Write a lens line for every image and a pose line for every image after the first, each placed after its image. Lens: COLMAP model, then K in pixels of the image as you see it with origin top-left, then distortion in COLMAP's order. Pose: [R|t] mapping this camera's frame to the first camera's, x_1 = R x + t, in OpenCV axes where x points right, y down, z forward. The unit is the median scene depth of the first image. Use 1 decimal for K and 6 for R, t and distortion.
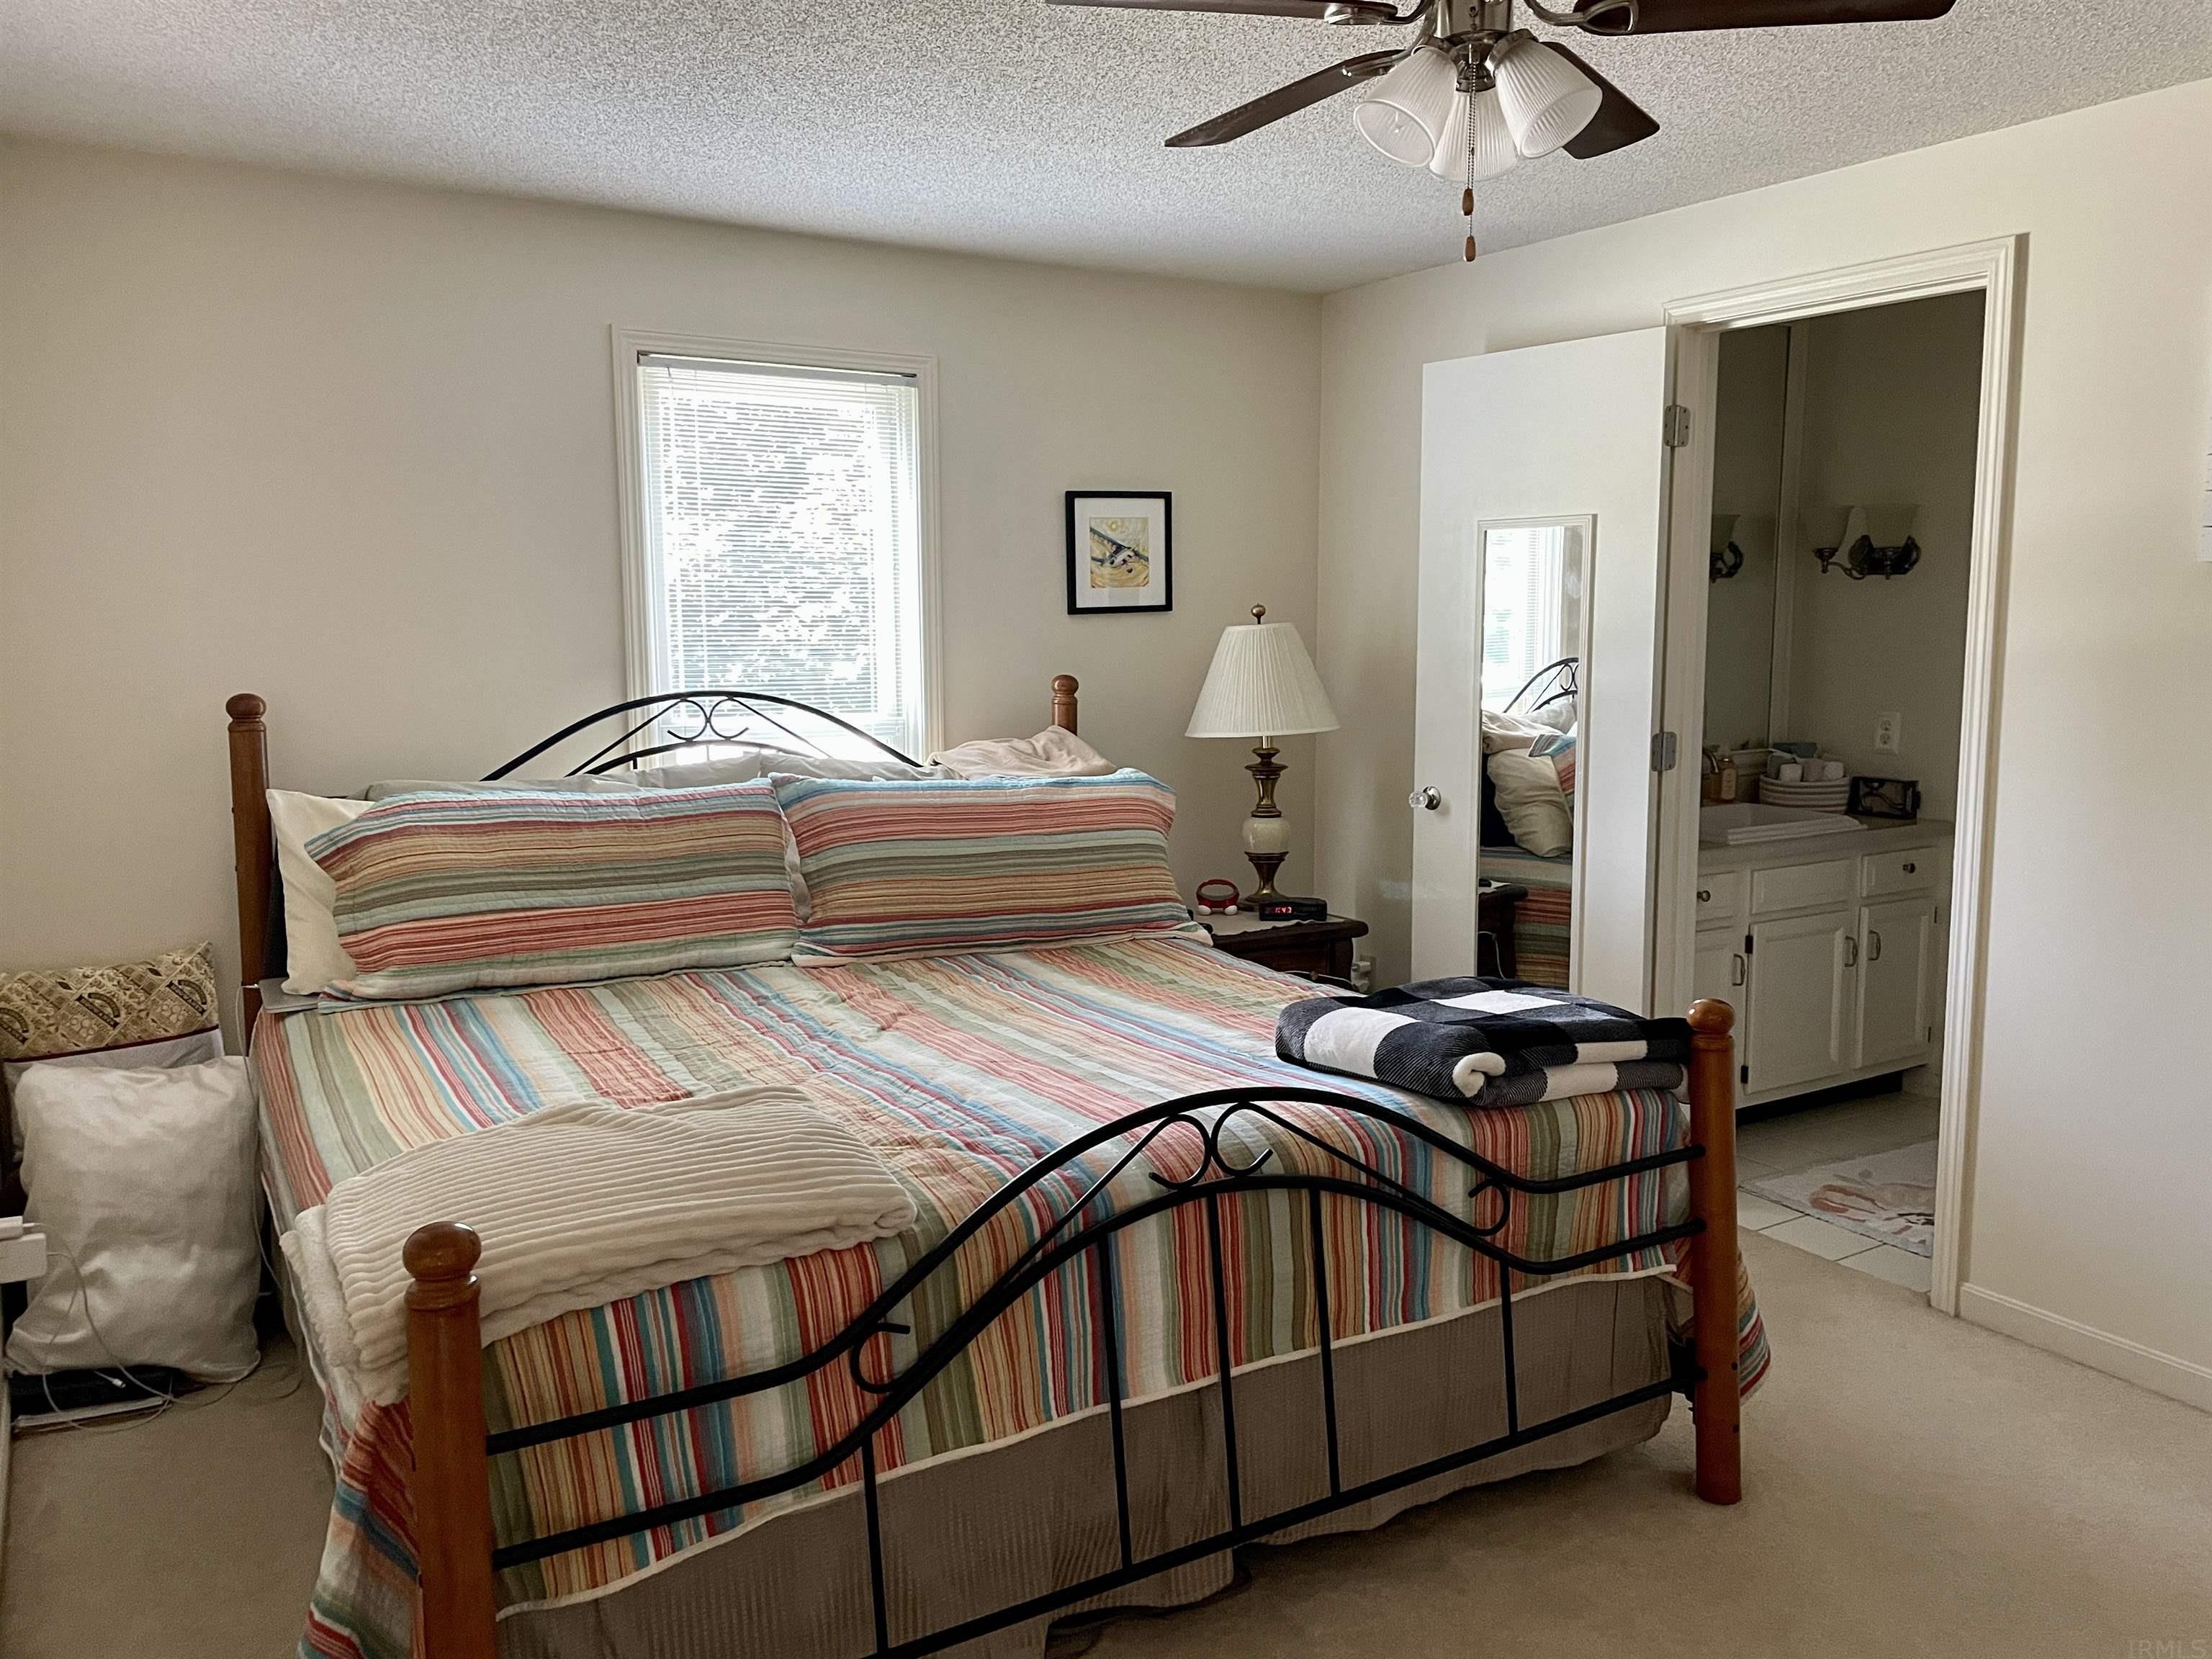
lens RADIAL K [[1672.6, 0, 1104.4], [0, 1672.6, 817.1], [0, 0, 1]] dist [0.096328, -0.126026]
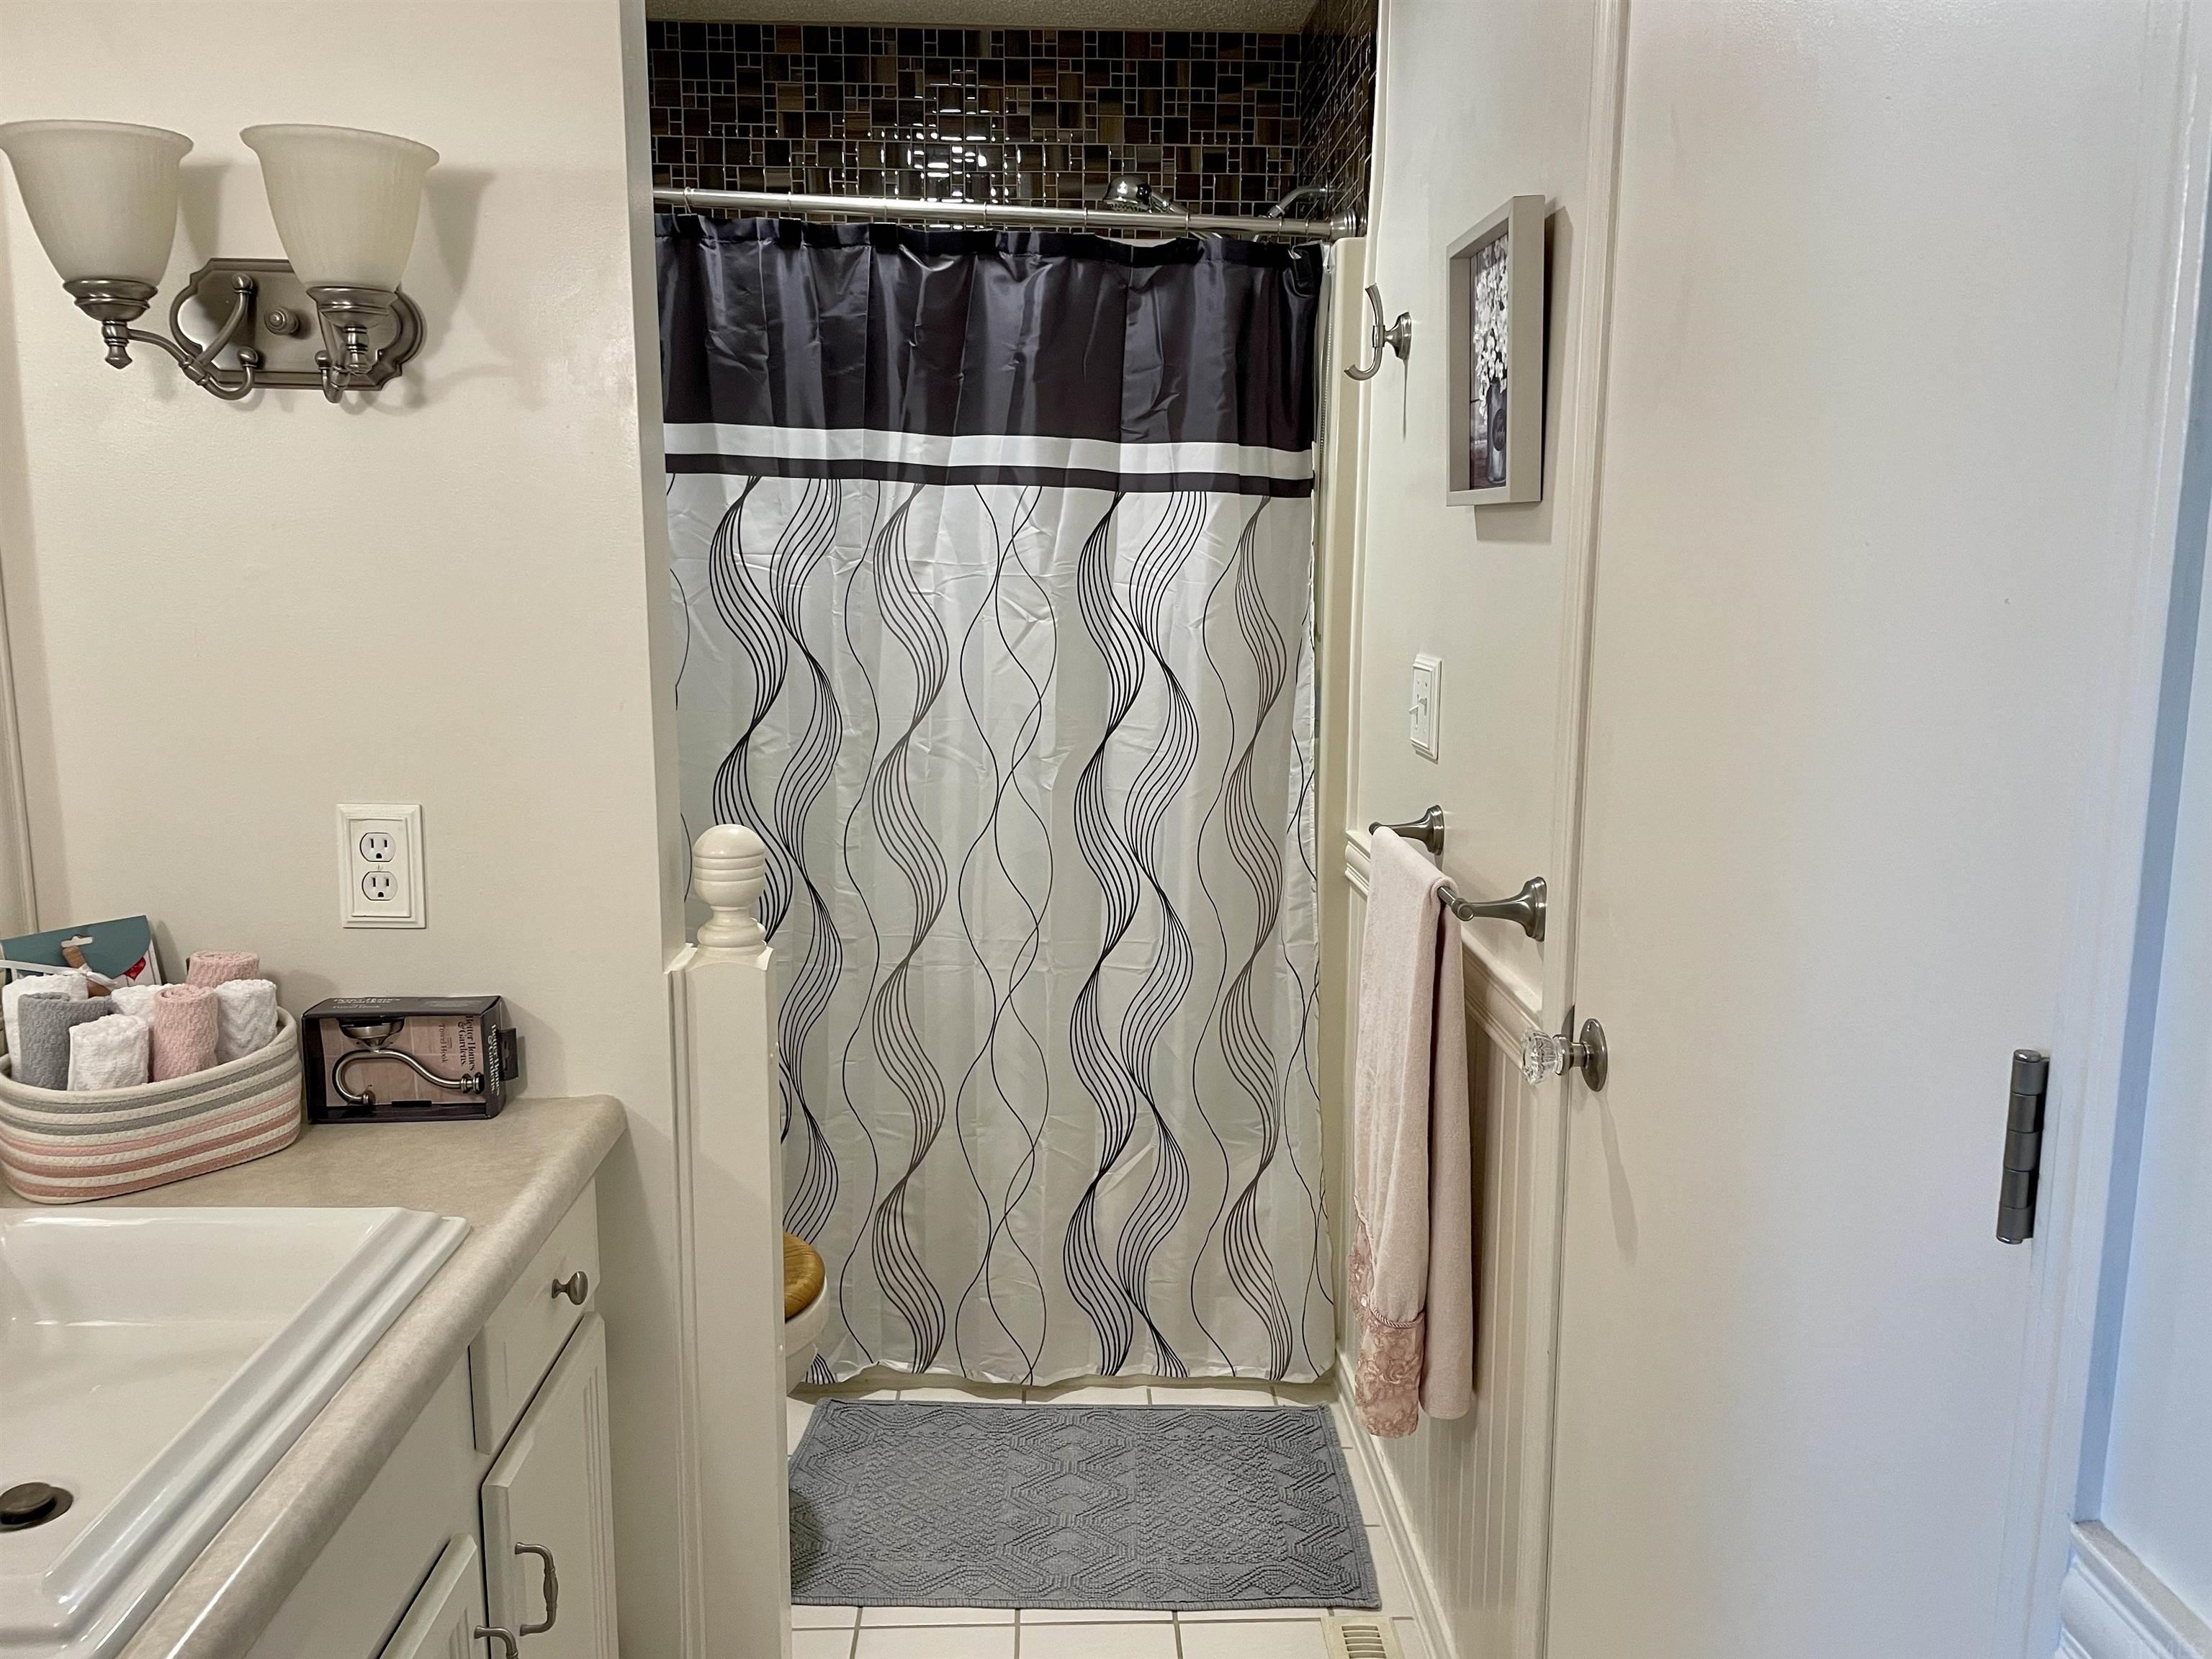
lens RADIAL K [[1672.6, 0, 1104.4], [0, 1672.6, 817.1], [0, 0, 1]] dist [0.096328, -0.126026]
pose [[0.494157, -0.135869, 0.858690, 0.246465], [0.091652, 0.990350, 0.103958, -0.081210], [-0.864528, 0.027329, 0.501840, 0.710206]]
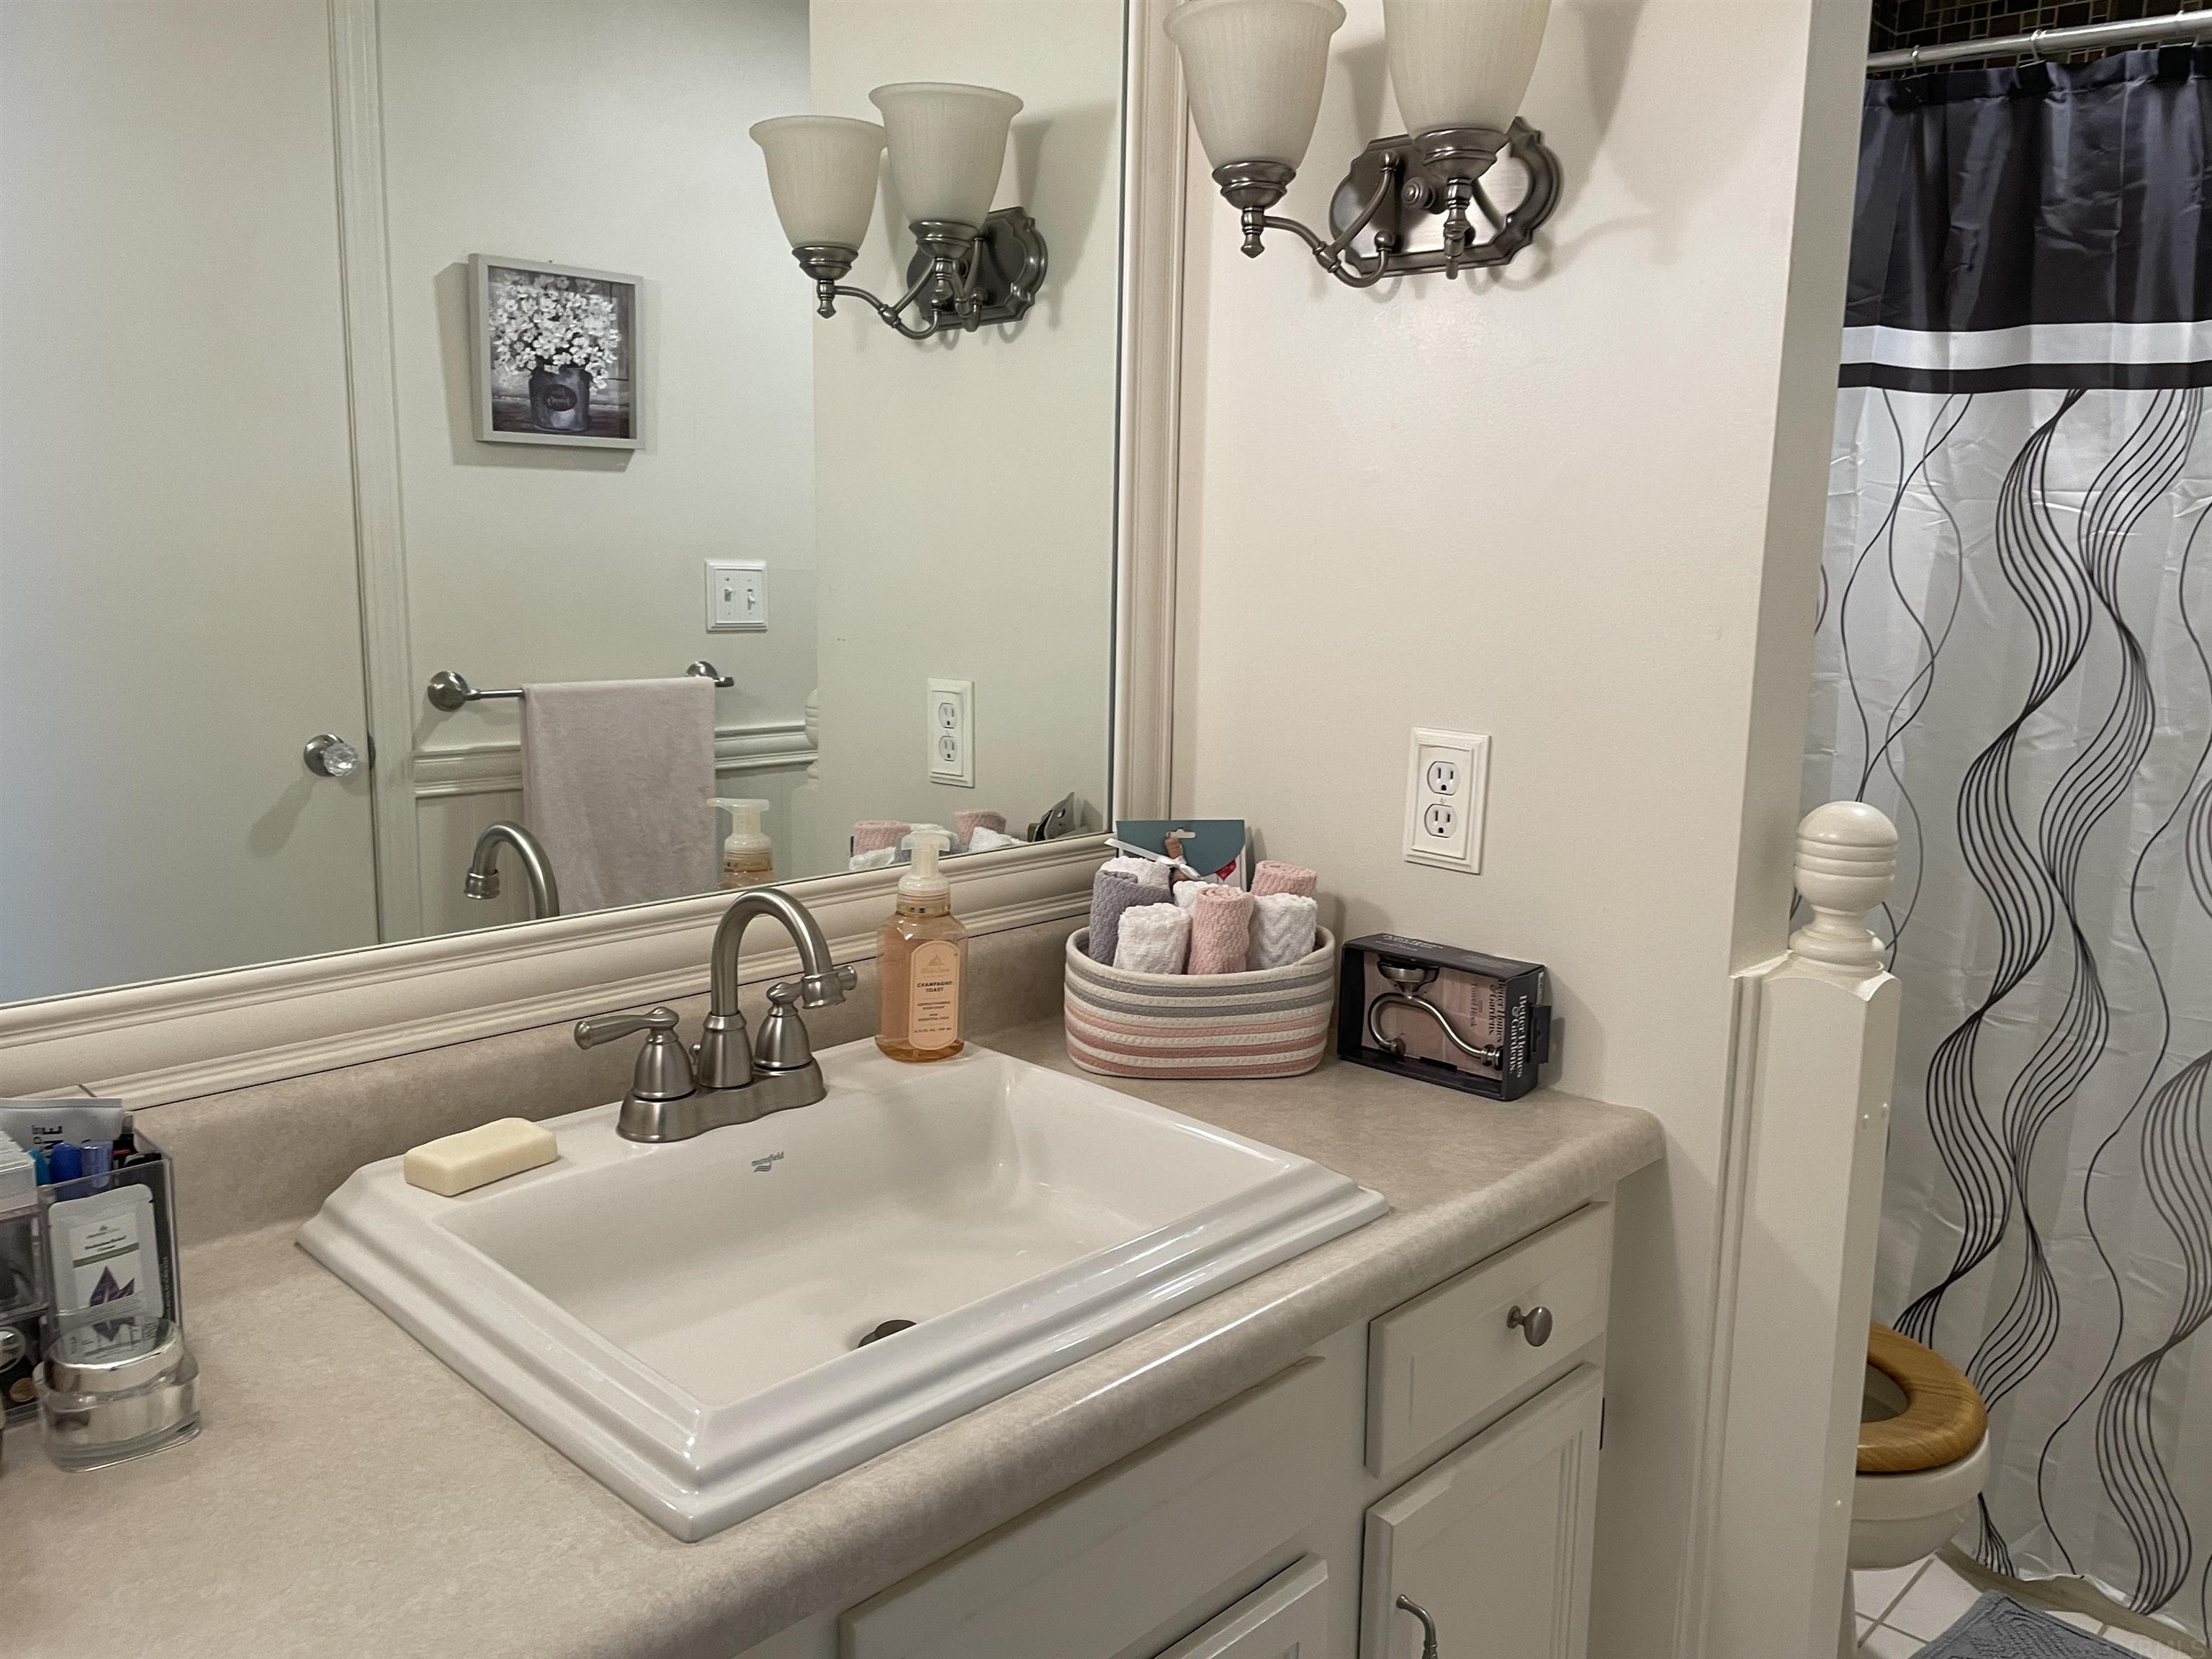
lens RADIAL K [[1672.6, 0, 1104.4], [0, 1672.6, 817.1], [0, 0, 1]] dist [0.096328, -0.126026]
pose [[0.966263, -0.019507, 0.256816, 0.325085], [0.005754, 0.998514, 0.054191, -0.063418], [-0.257492, -0.050885, 0.964940, 0.726260]]
